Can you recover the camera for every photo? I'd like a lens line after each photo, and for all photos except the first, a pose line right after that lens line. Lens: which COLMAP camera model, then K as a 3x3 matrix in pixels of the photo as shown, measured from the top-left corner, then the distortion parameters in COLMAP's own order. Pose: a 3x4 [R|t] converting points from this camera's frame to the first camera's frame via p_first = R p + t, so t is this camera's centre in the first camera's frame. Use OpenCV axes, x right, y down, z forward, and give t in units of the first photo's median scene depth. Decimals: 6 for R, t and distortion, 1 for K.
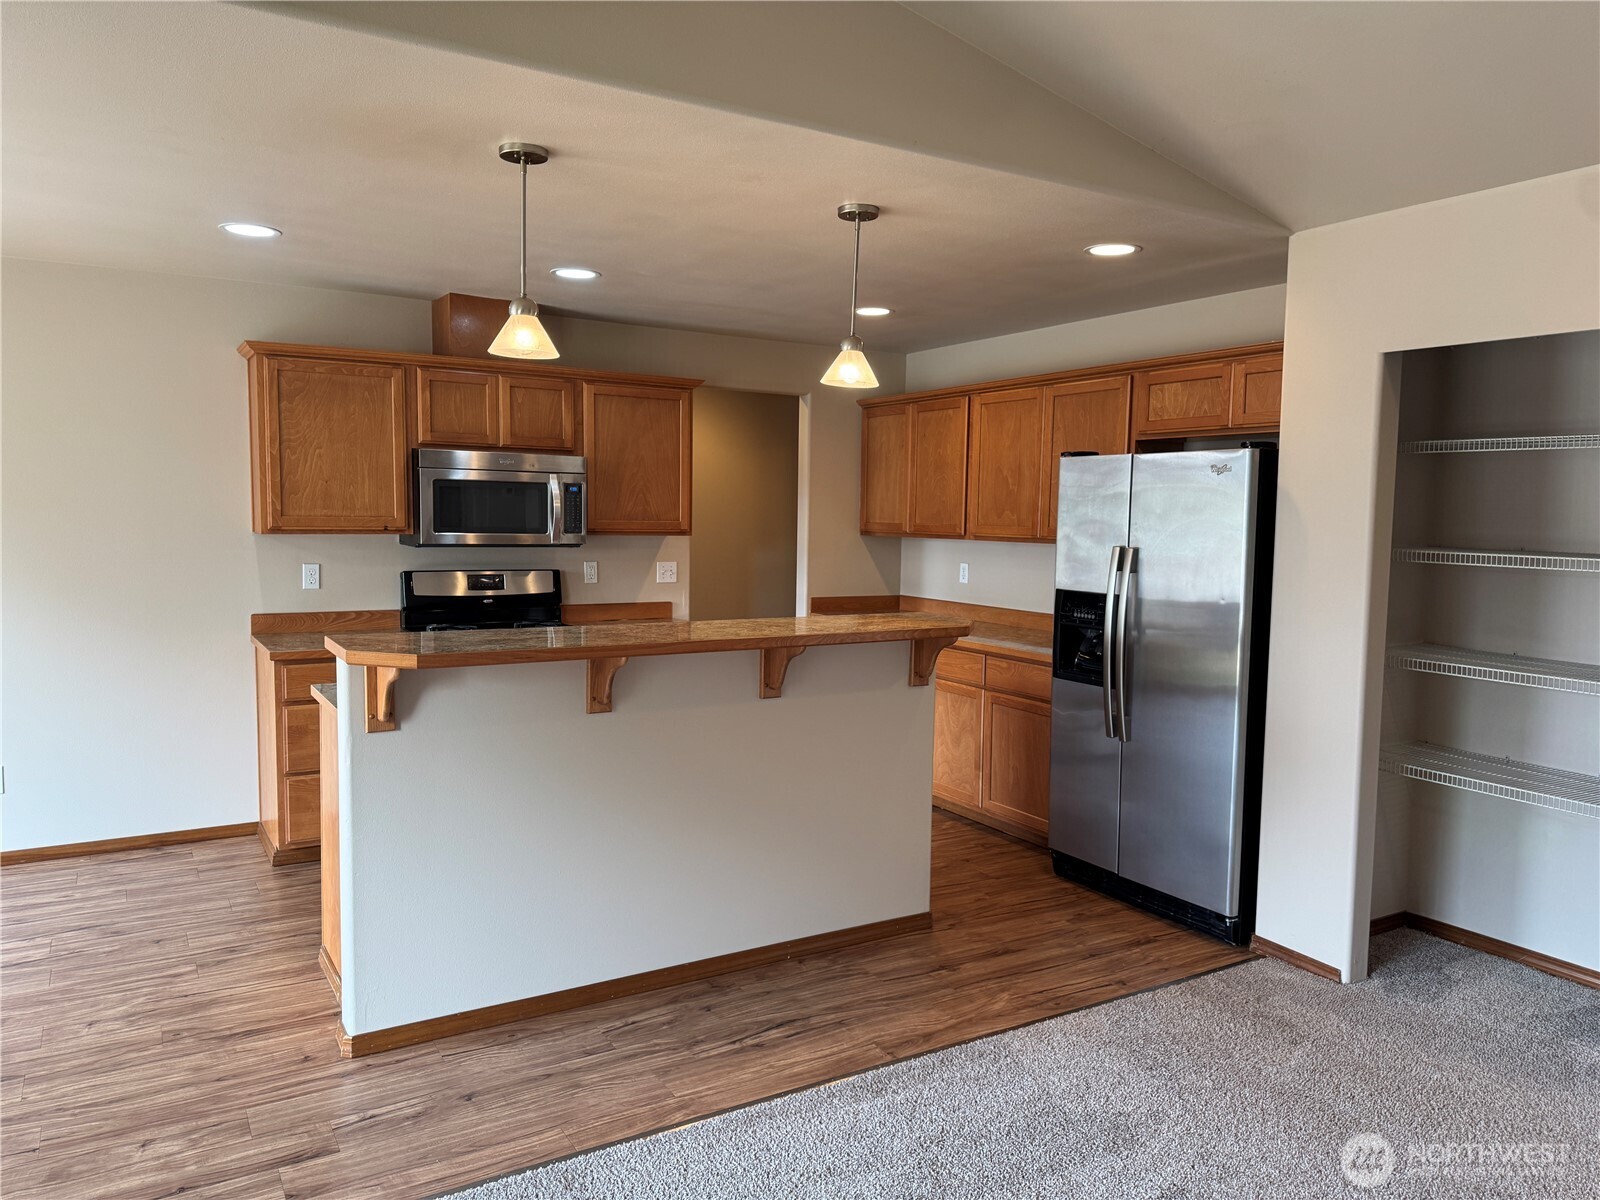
lens RADIAL K [[1129.7, 0, 790.4], [0, 1129.7, 606.5], [0, 0, 1]] dist [0.038726, -0.040092]
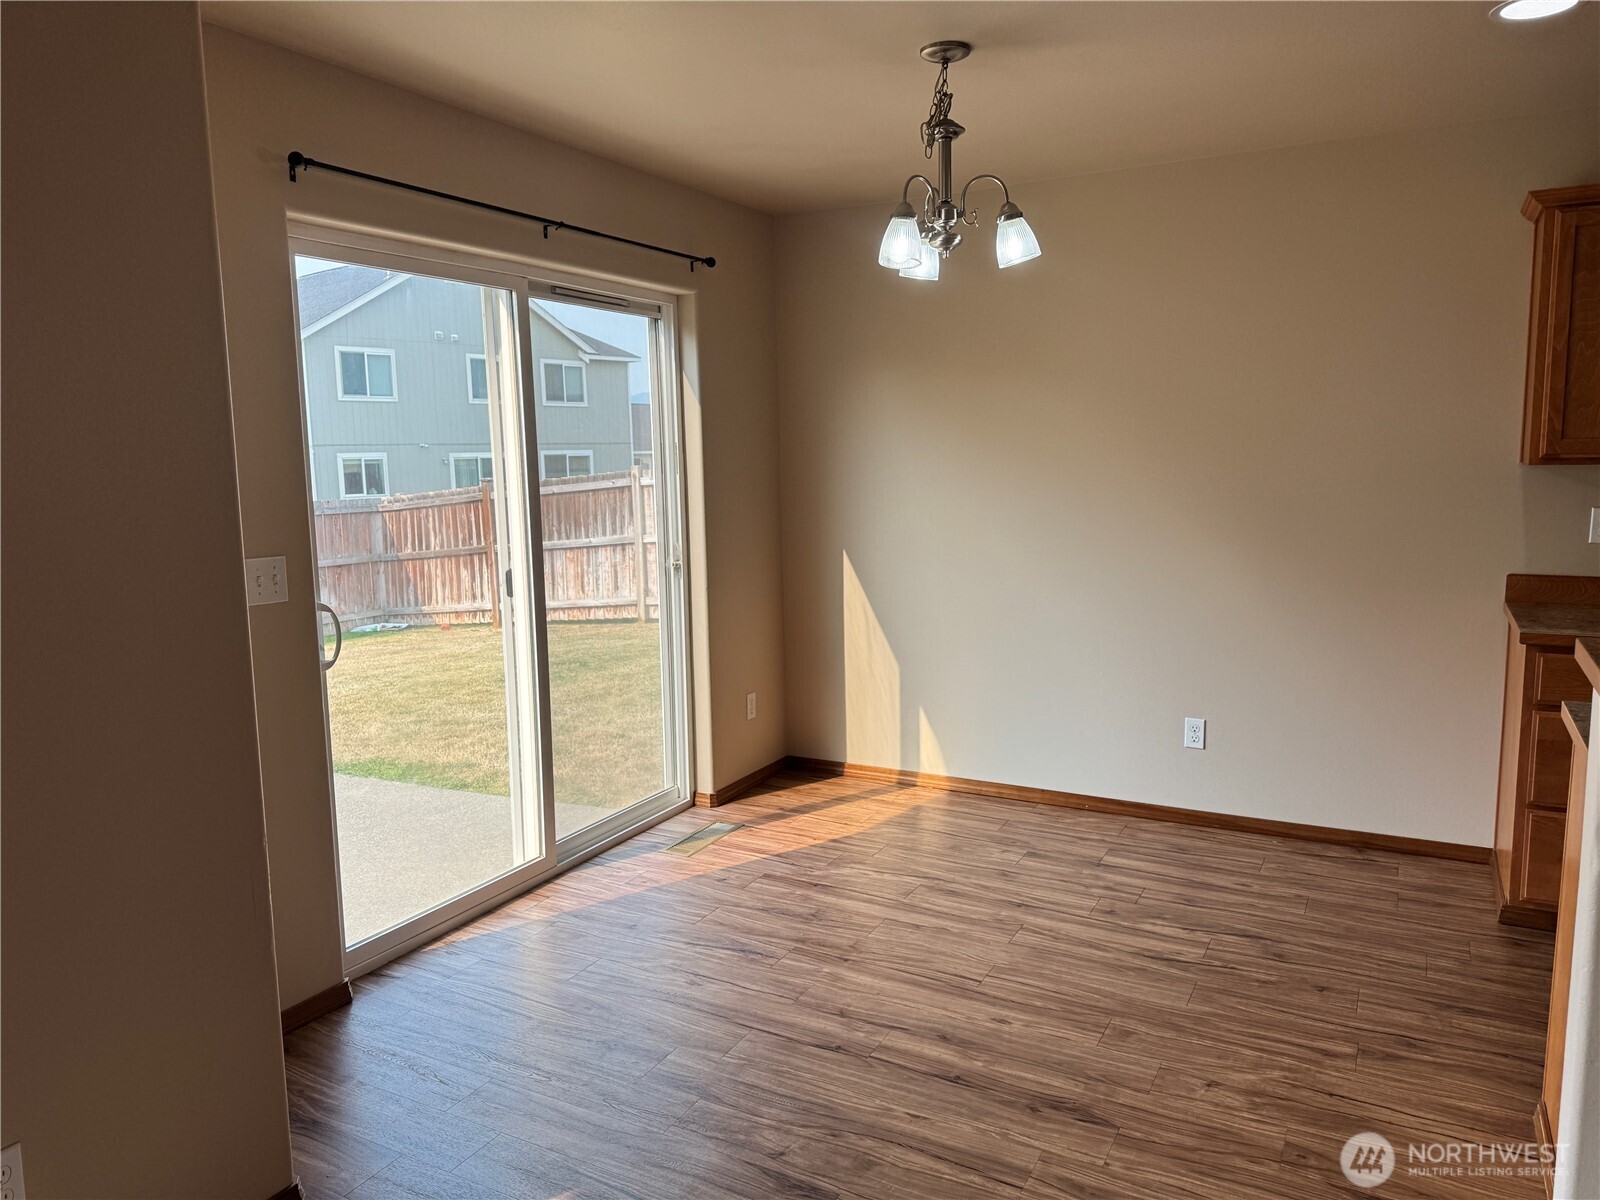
lens RADIAL K [[1129.7, 0, 790.4], [0, 1129.7, 607.5], [0, 0, 1]] dist [0.038726, -0.040092]
pose [[0.503831, 0.094708, -0.858594, -0.073160], [-0.043613, 0.995493, 0.084216, -0.014437], [0.862700, -0.004985, 0.505691, 0.233344]]
